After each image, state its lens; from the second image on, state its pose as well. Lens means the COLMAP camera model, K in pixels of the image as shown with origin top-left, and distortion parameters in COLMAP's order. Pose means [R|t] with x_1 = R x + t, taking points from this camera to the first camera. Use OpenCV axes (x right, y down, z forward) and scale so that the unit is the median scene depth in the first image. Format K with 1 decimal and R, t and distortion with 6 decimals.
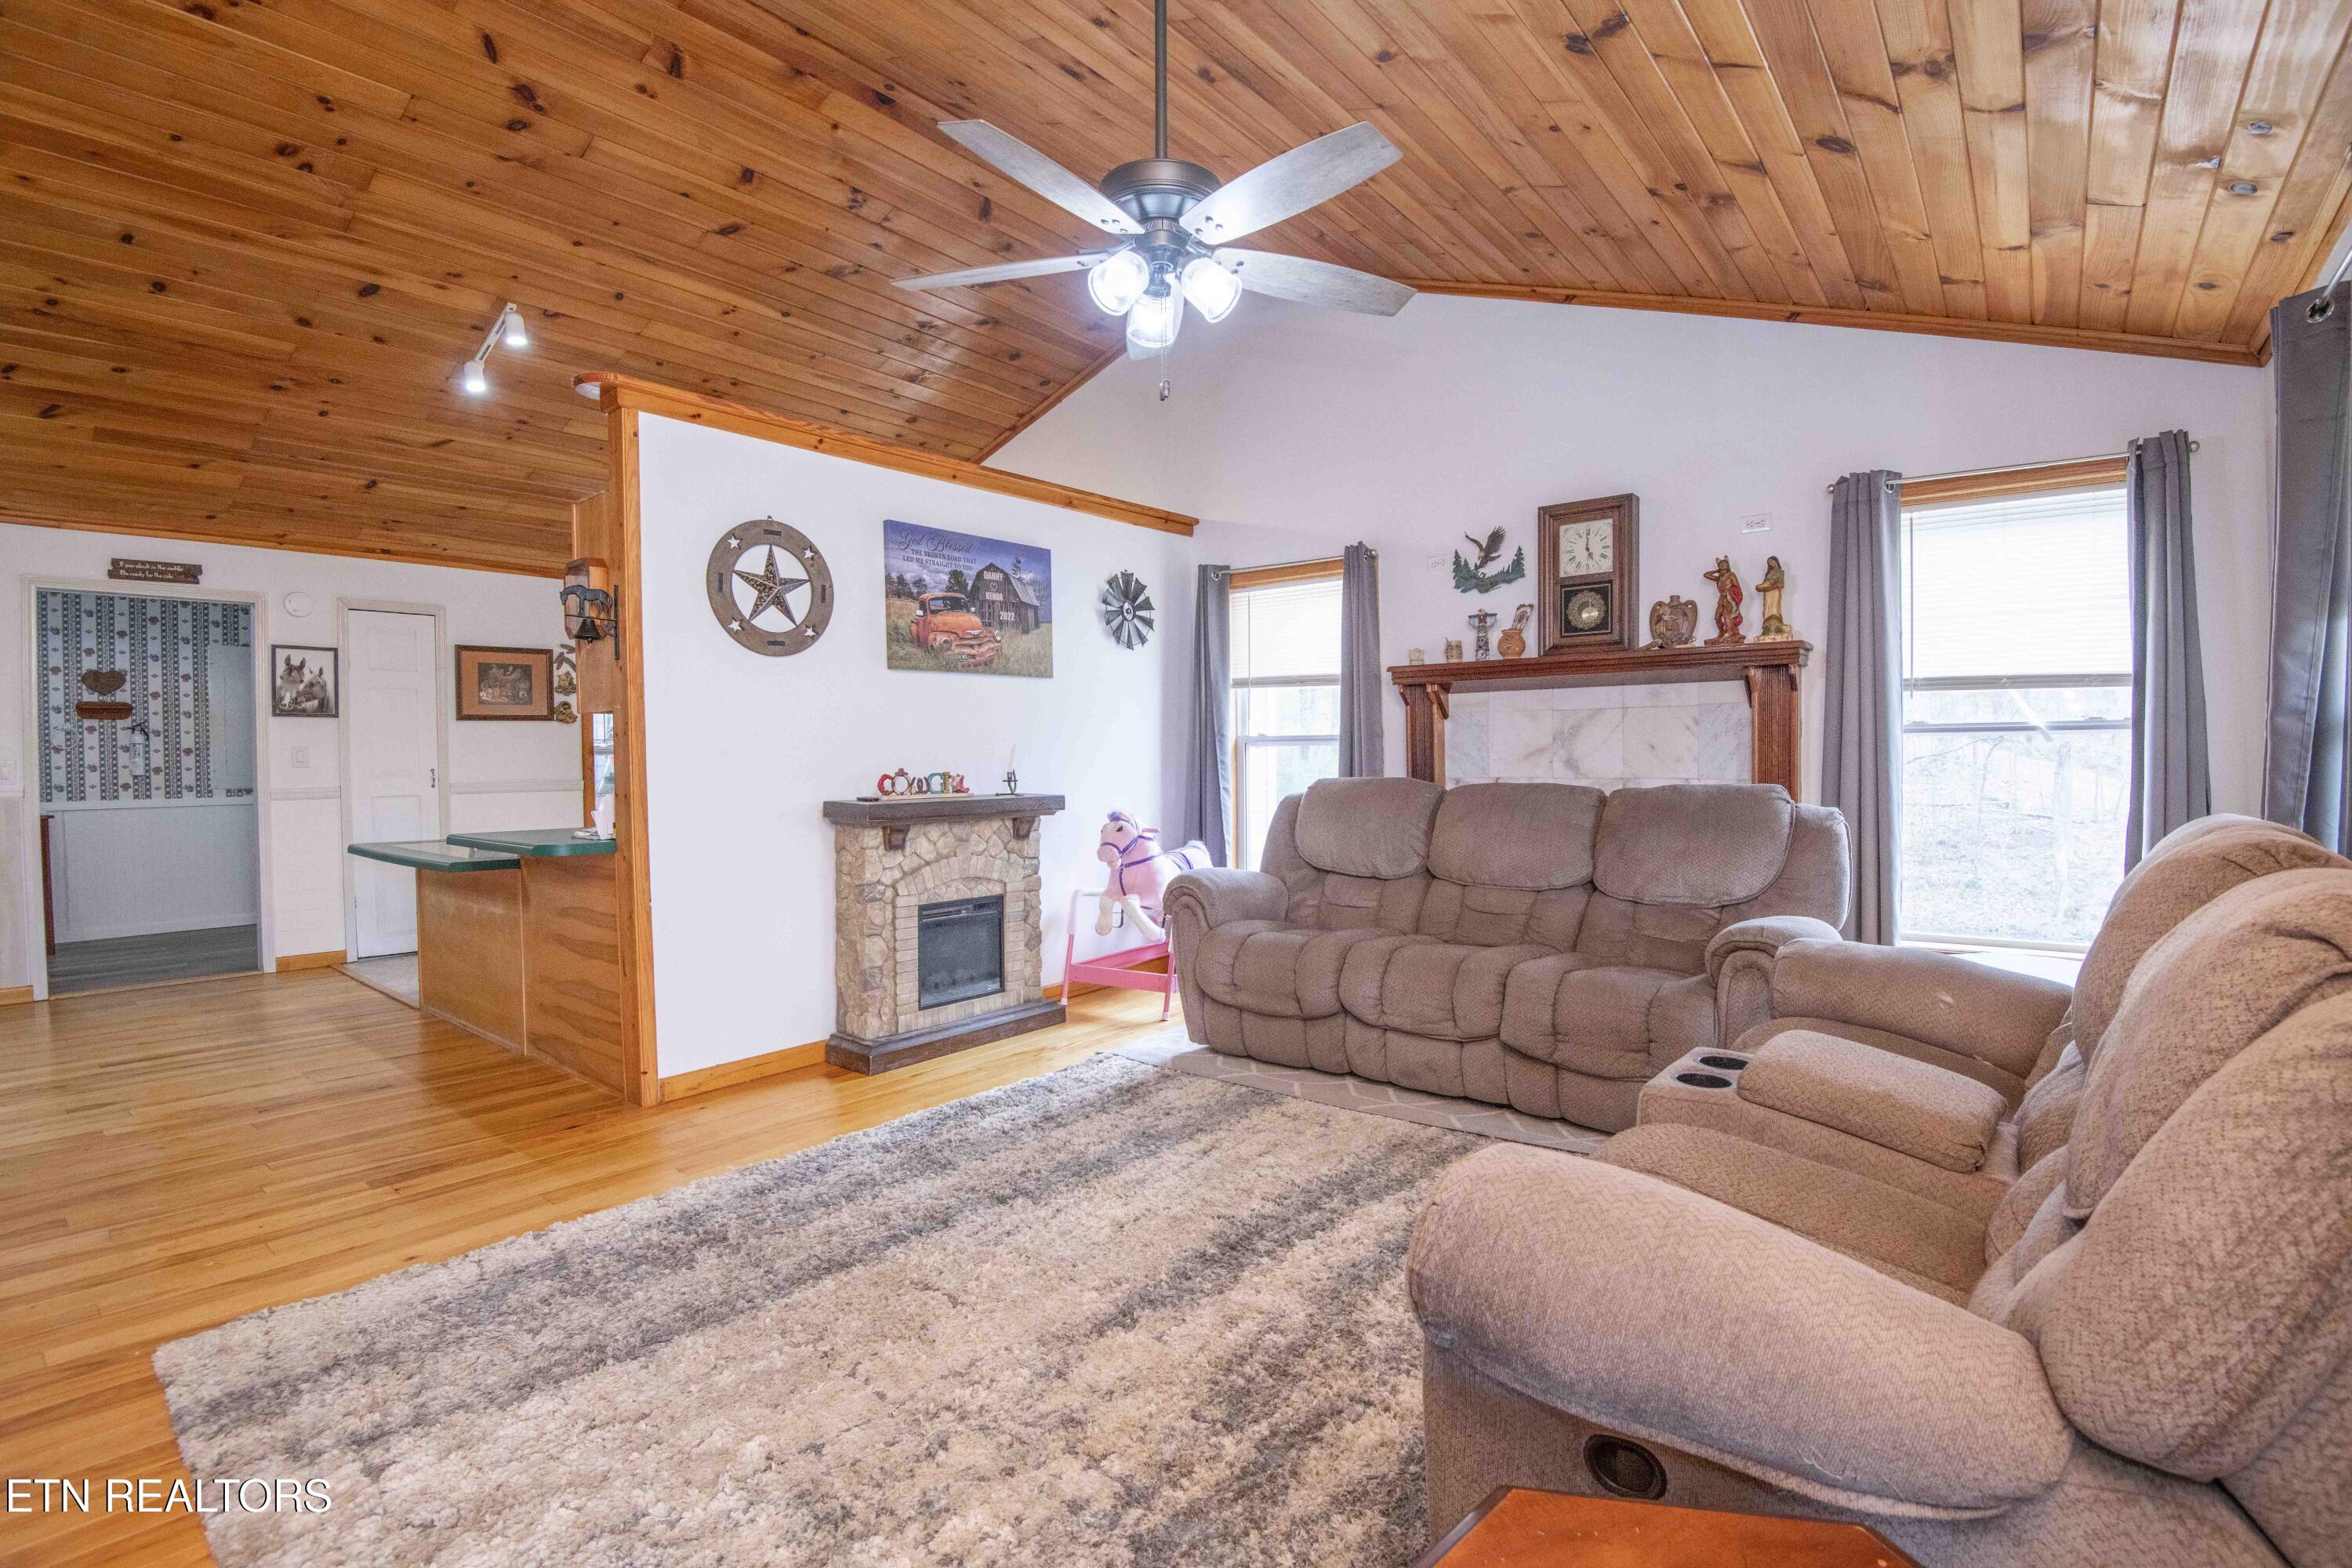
lens RADIAL K [[1084.6, 0, 1182.7], [0, 1084.6, 778.7], [0, 0, 1]] dist [-0.012010, -0.018236]
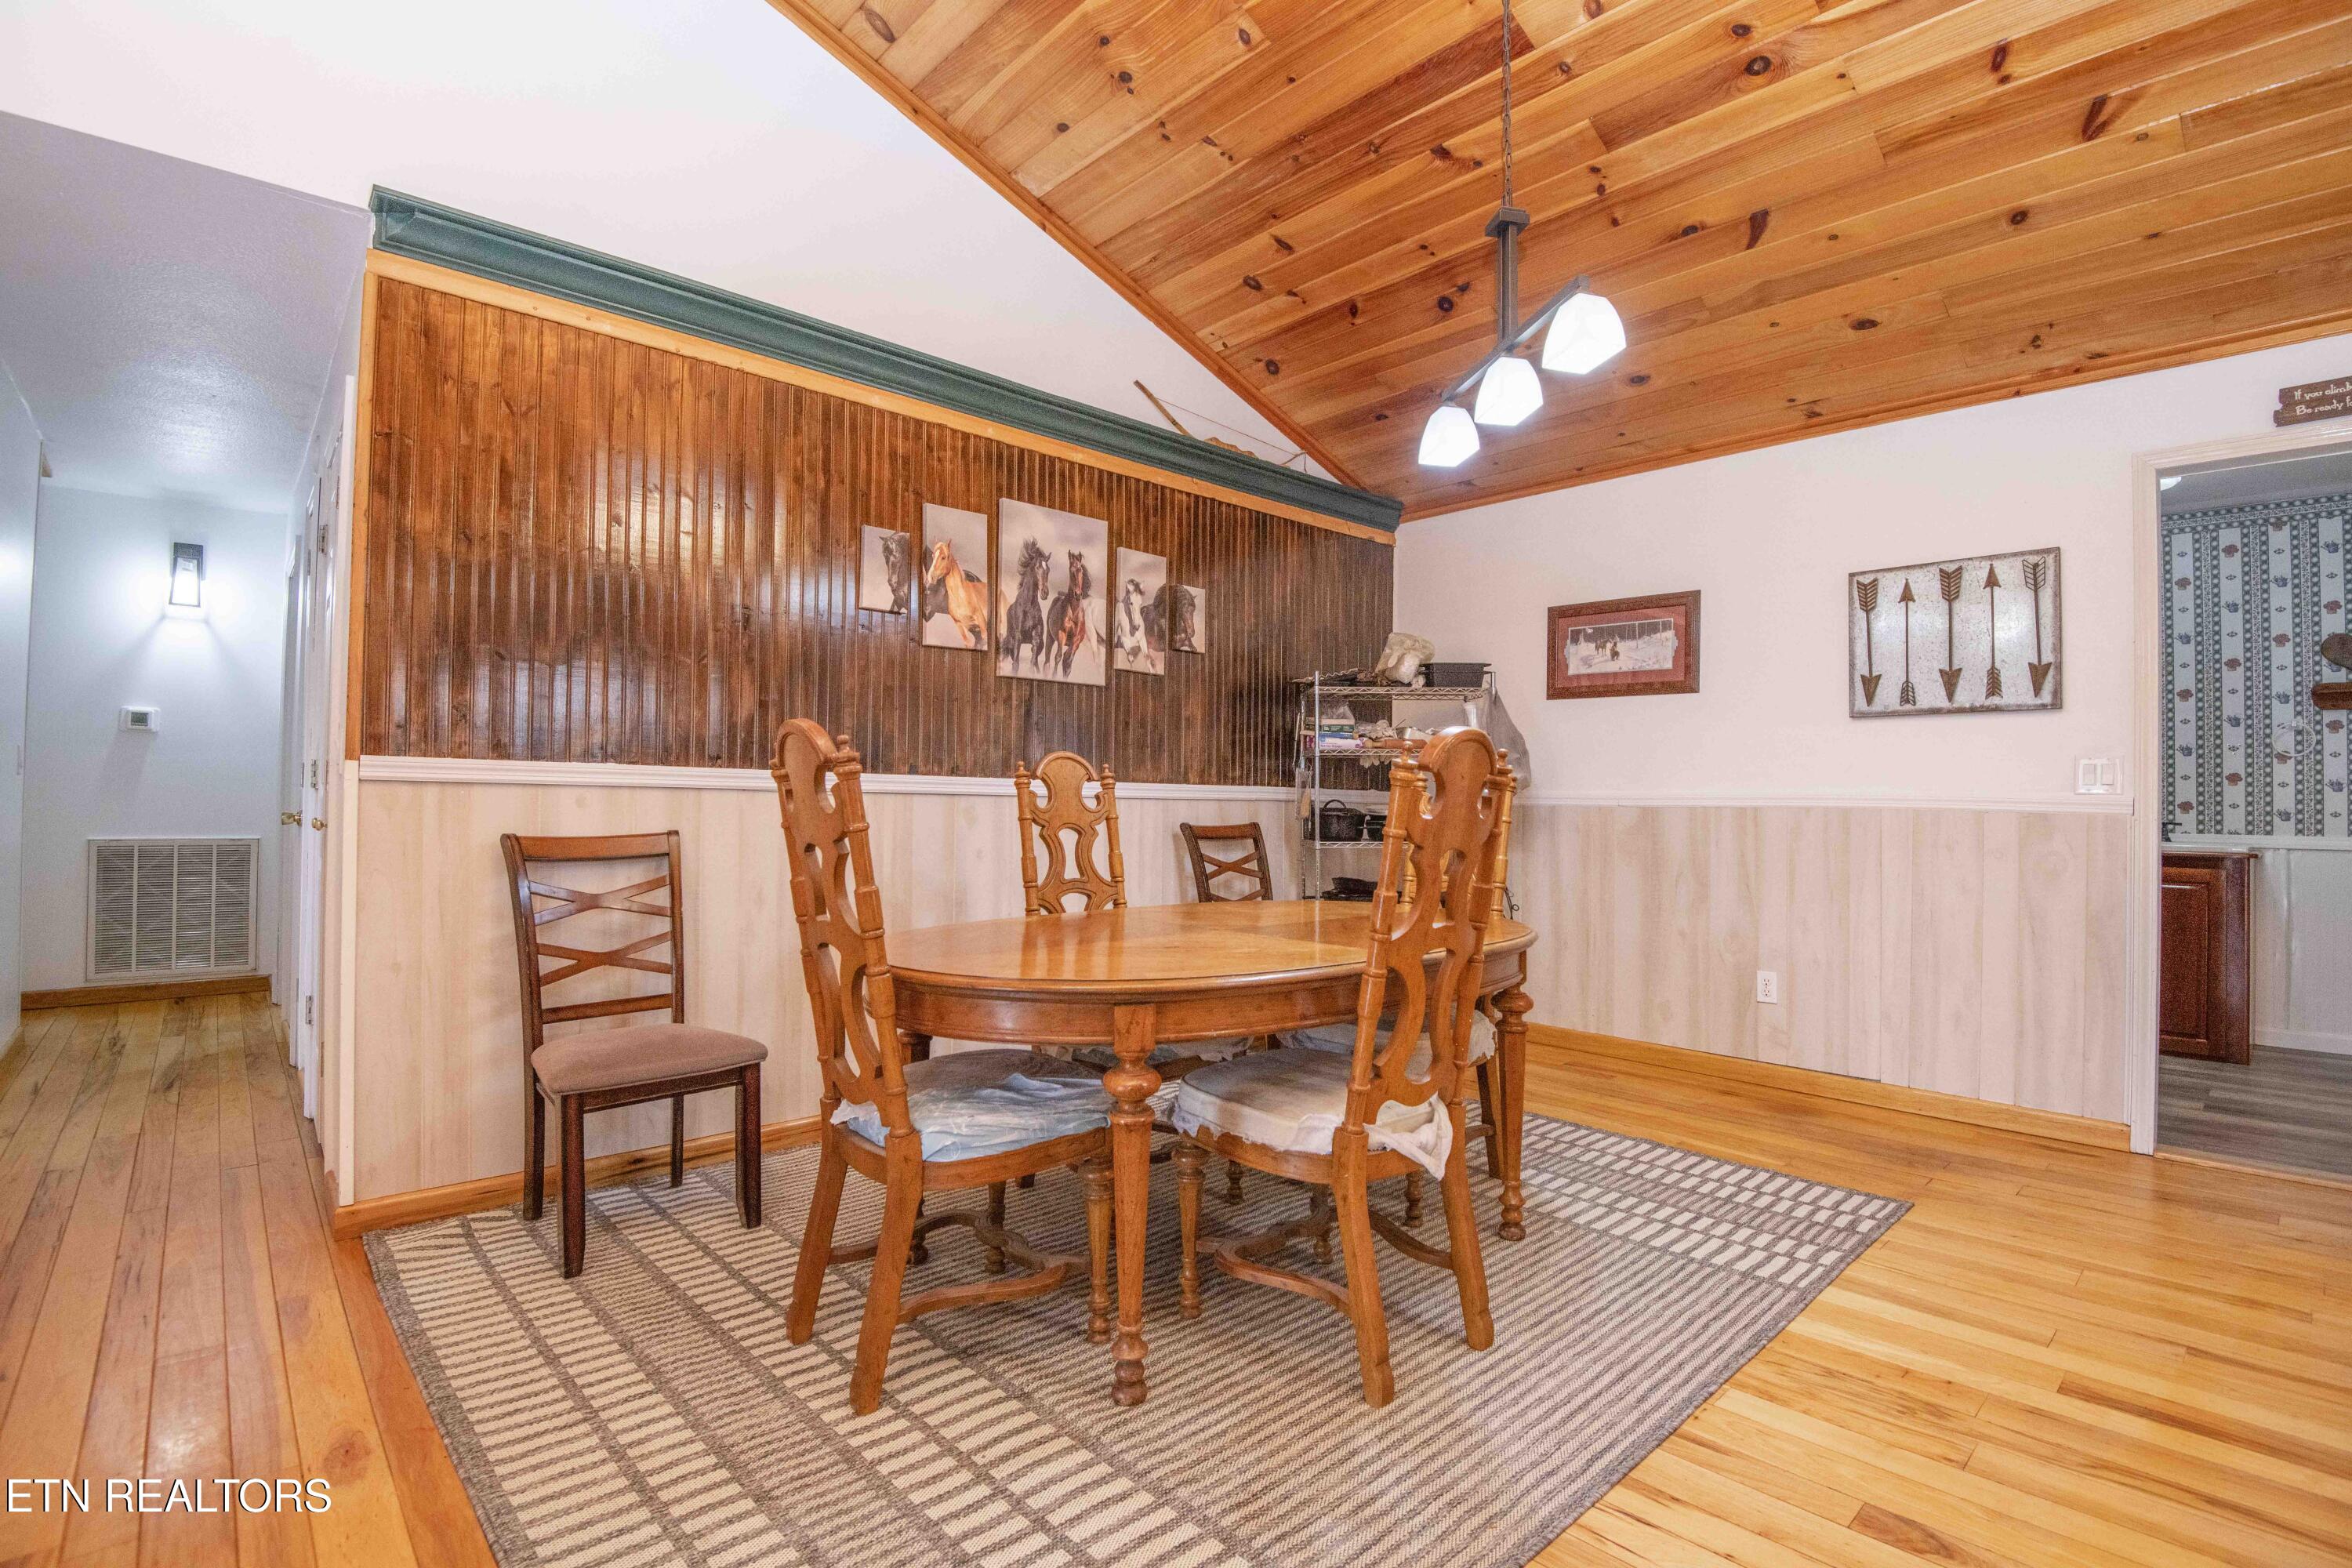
lens RADIAL K [[1084.6, 0, 1182.7], [0, 1084.6, 778.7], [0, 0, 1]] dist [-0.012010, -0.018236]
pose [[-0.150183, -0.010885, -0.988598, -0.457171], [-0.034930, 0.999374, -0.005698, 0.021027], [0.988041, 0.033677, -0.150470, 0.595974]]
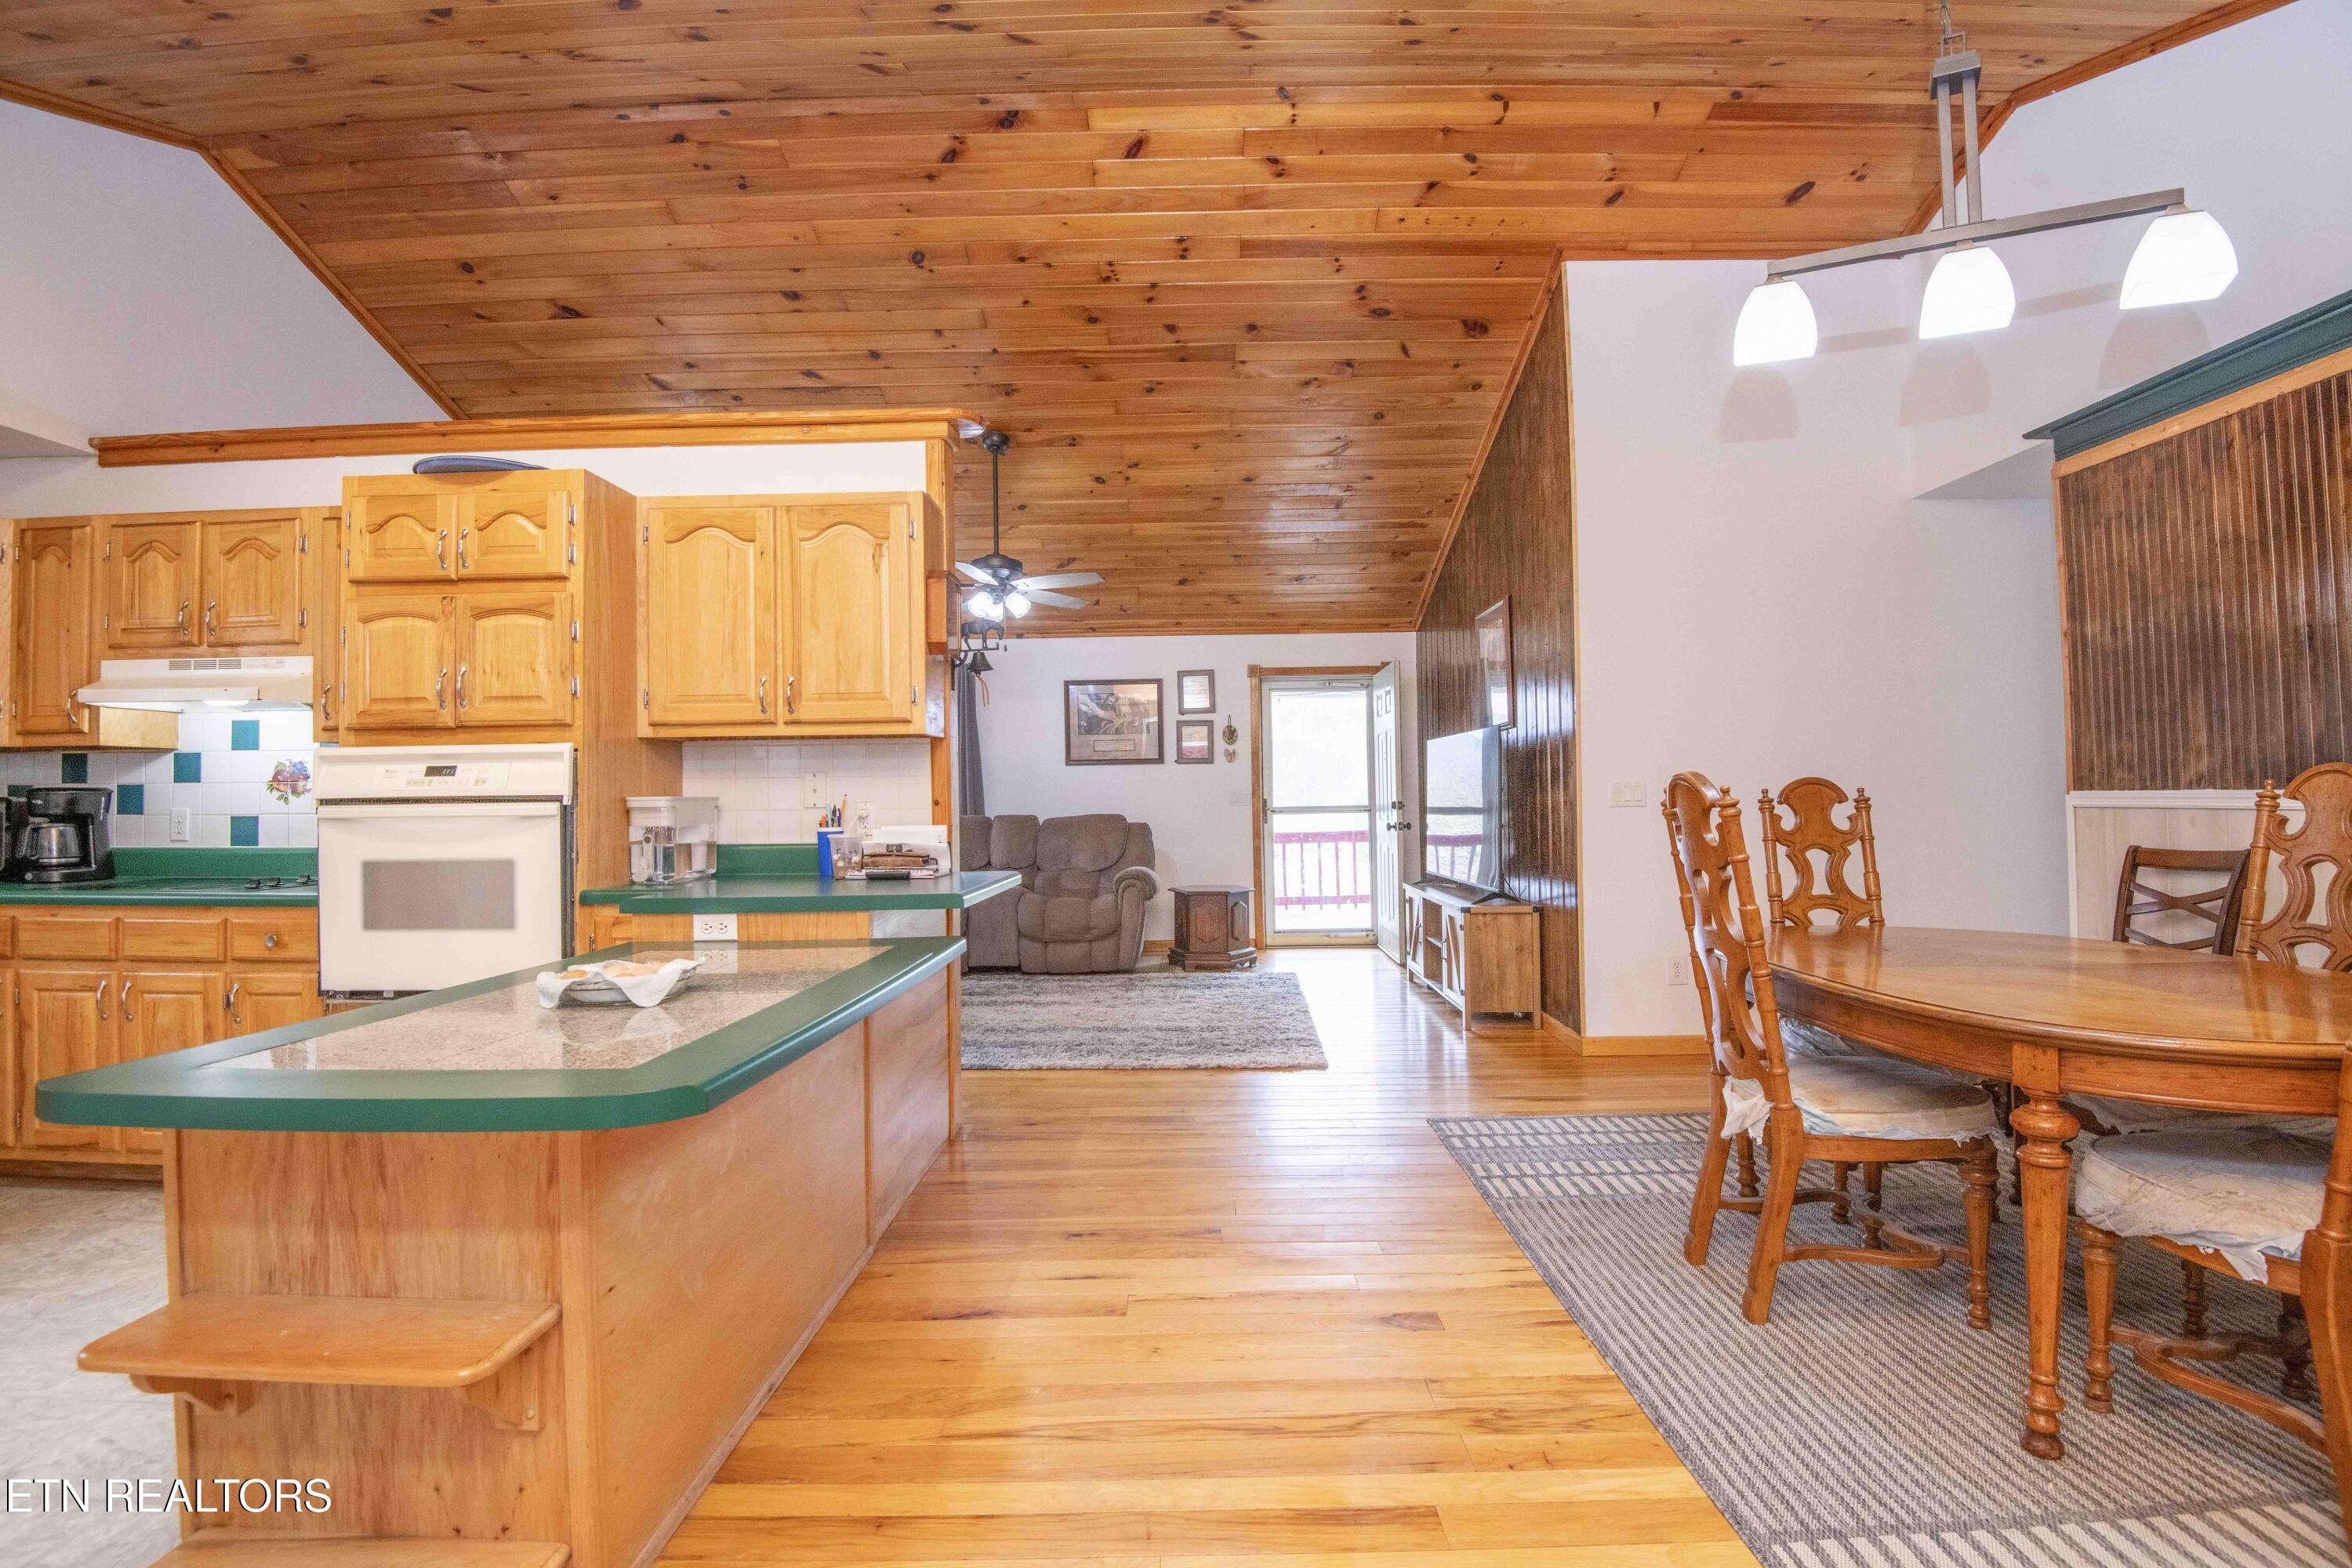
lens RADIAL K [[1084.6, 0, 1182.7], [0, 1084.6, 778.7], [0, 0, 1]] dist [-0.012010, -0.018236]
pose [[-0.621343, 0.035802, 0.782721, -1.151347], [0.038349, 0.999148, -0.015259, -0.003396], [-0.782600, 0.020535, -0.622186, 1.166986]]
